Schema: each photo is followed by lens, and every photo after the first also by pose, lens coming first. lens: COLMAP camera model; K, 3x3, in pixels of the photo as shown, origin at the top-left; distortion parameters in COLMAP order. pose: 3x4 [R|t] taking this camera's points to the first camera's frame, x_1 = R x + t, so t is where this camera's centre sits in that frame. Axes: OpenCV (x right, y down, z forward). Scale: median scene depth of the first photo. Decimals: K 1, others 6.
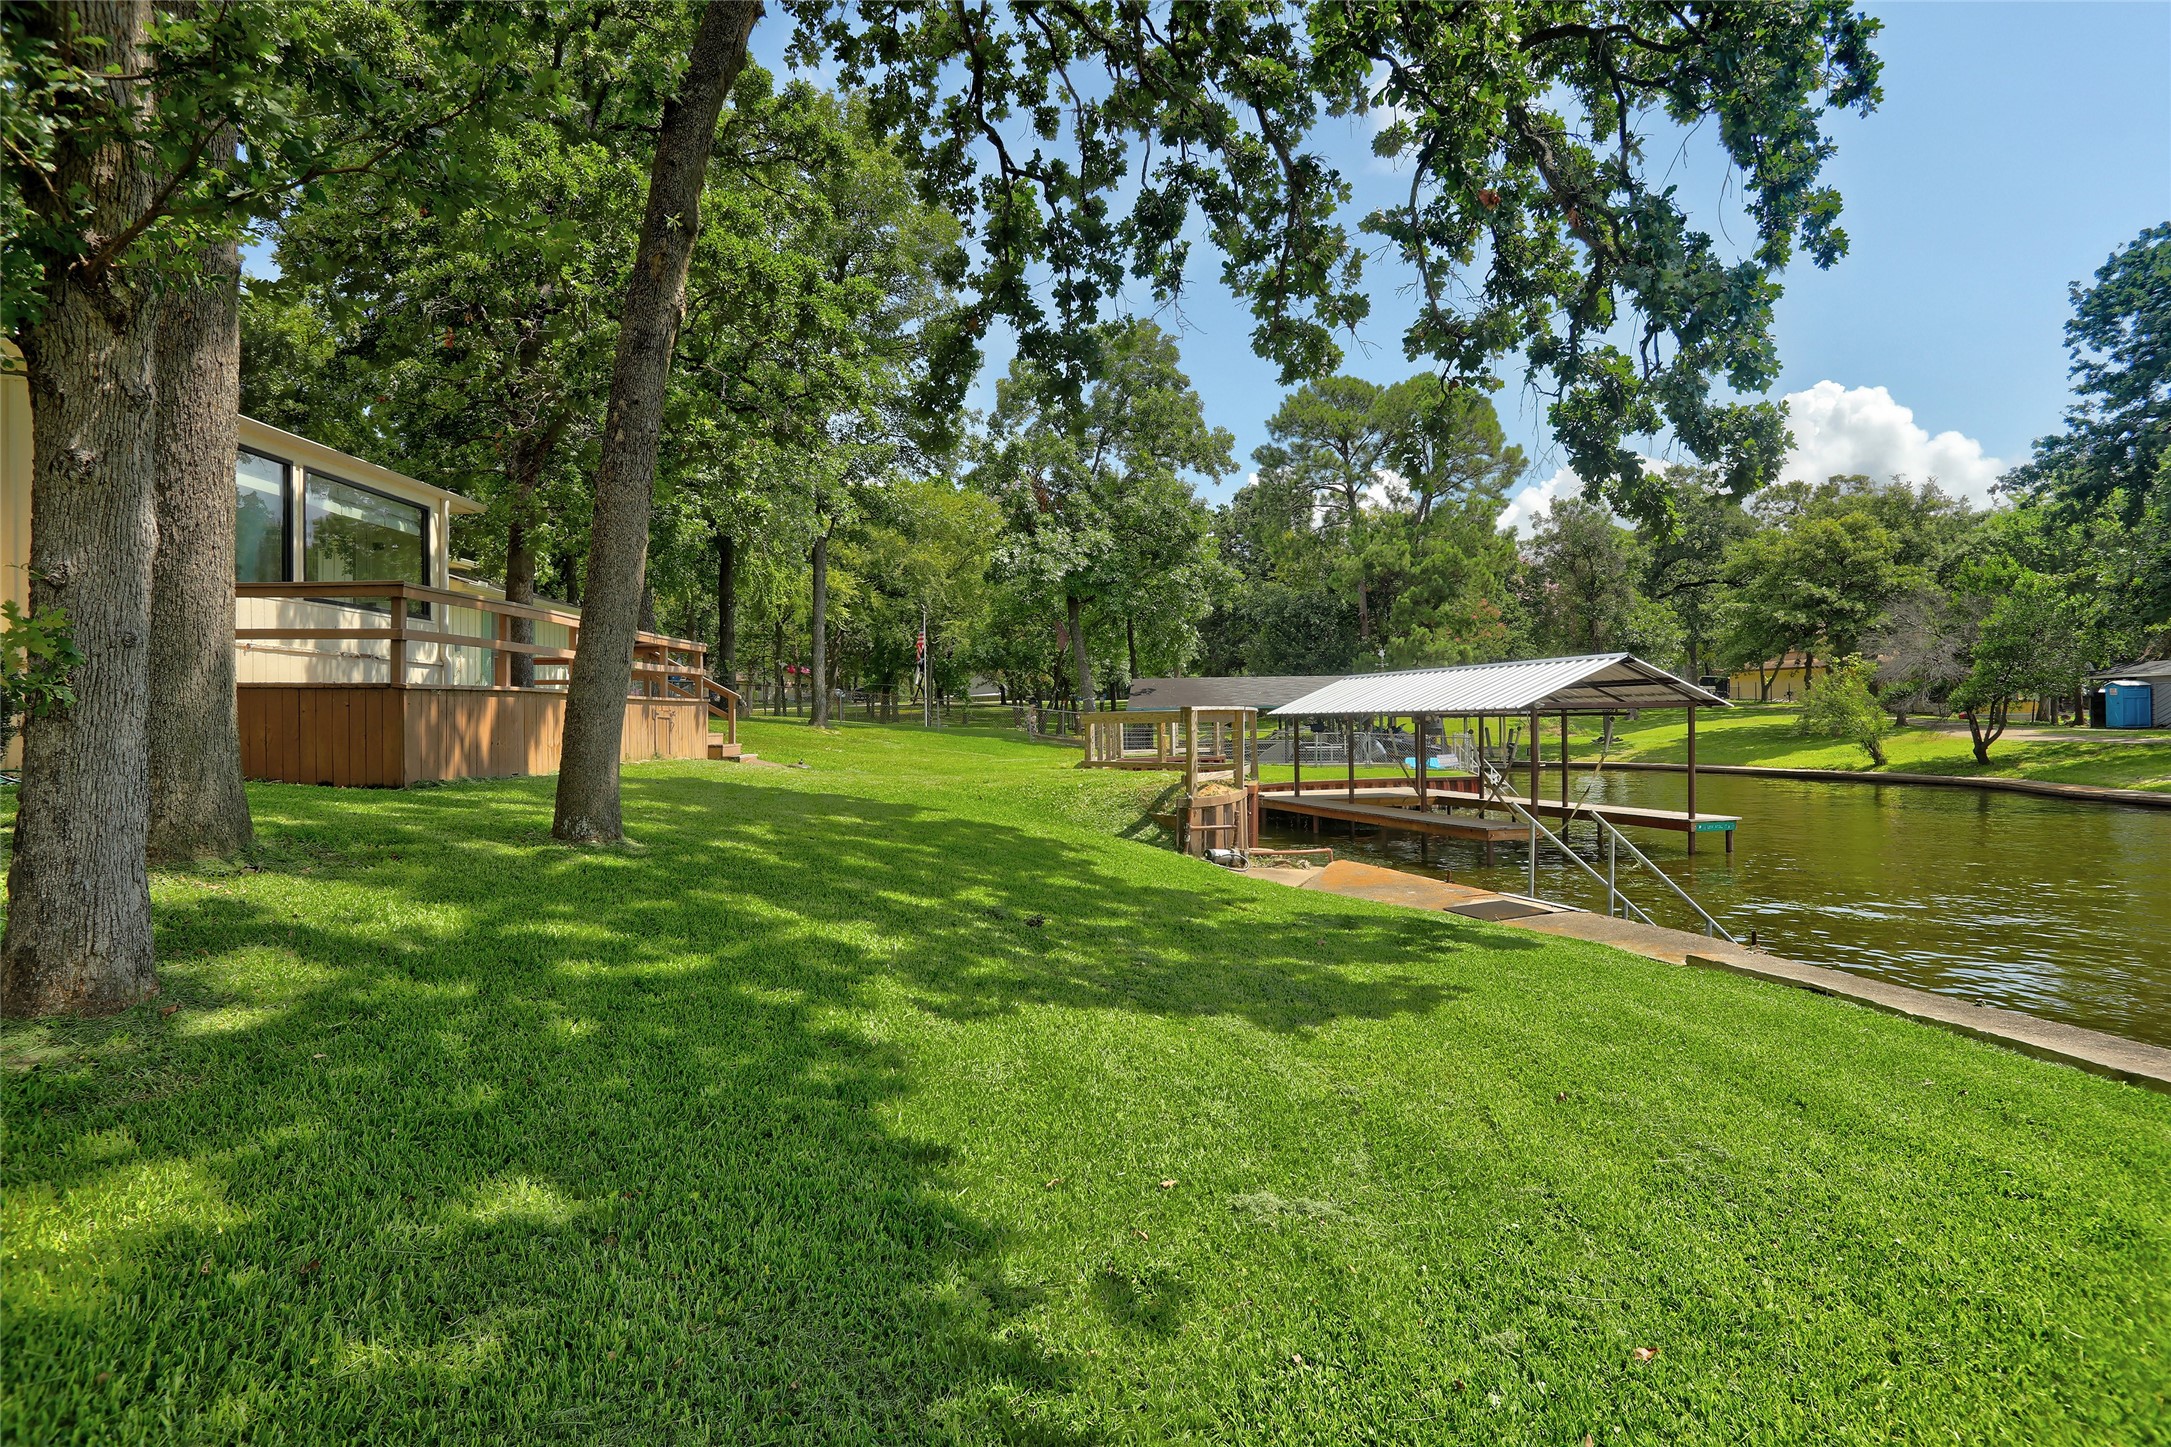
lens RADIAL K [[1237.8, 0, 1082.1], [0, 1237.8, 711.9], [0, 0, 1]] dist [-0.074775, 0.050073]
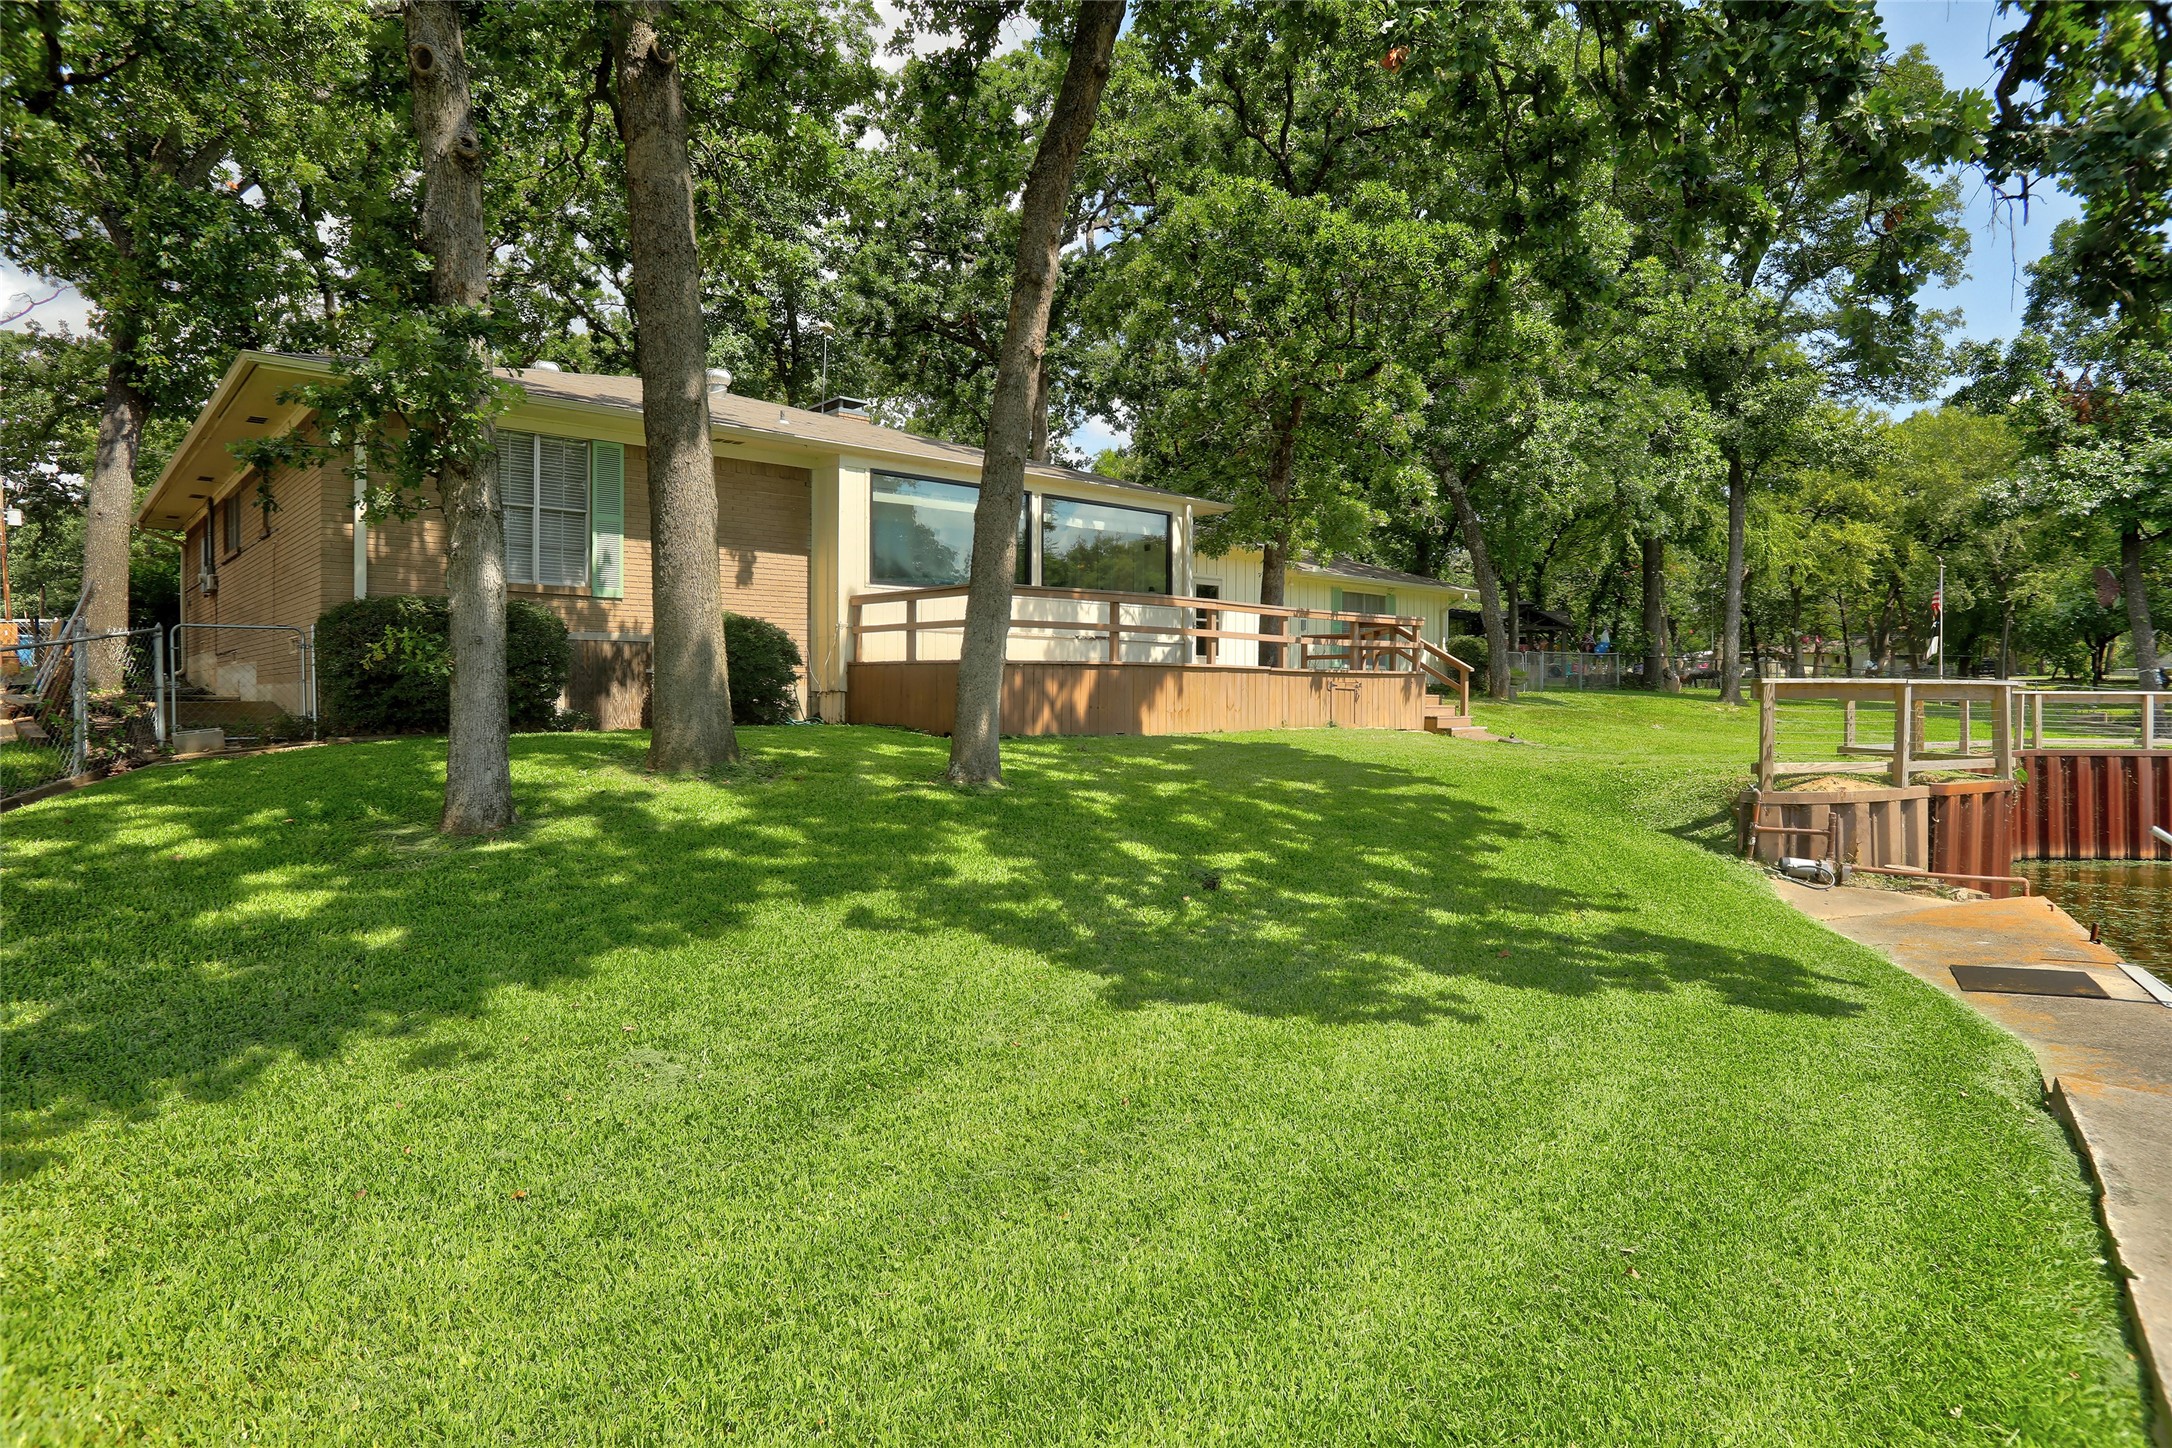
lens RADIAL K [[1238.4, 0, 1082.6], [0, 1238.4, 712.4], [0, 0, 1]] dist [-0.074775, 0.050073]
pose [[0.659503, 0.018965, -0.751463, 0.325613], [-0.002914, 0.999739, 0.022673, 0.001475], [0.751696, -0.012763, 0.659386, 0.124856]]
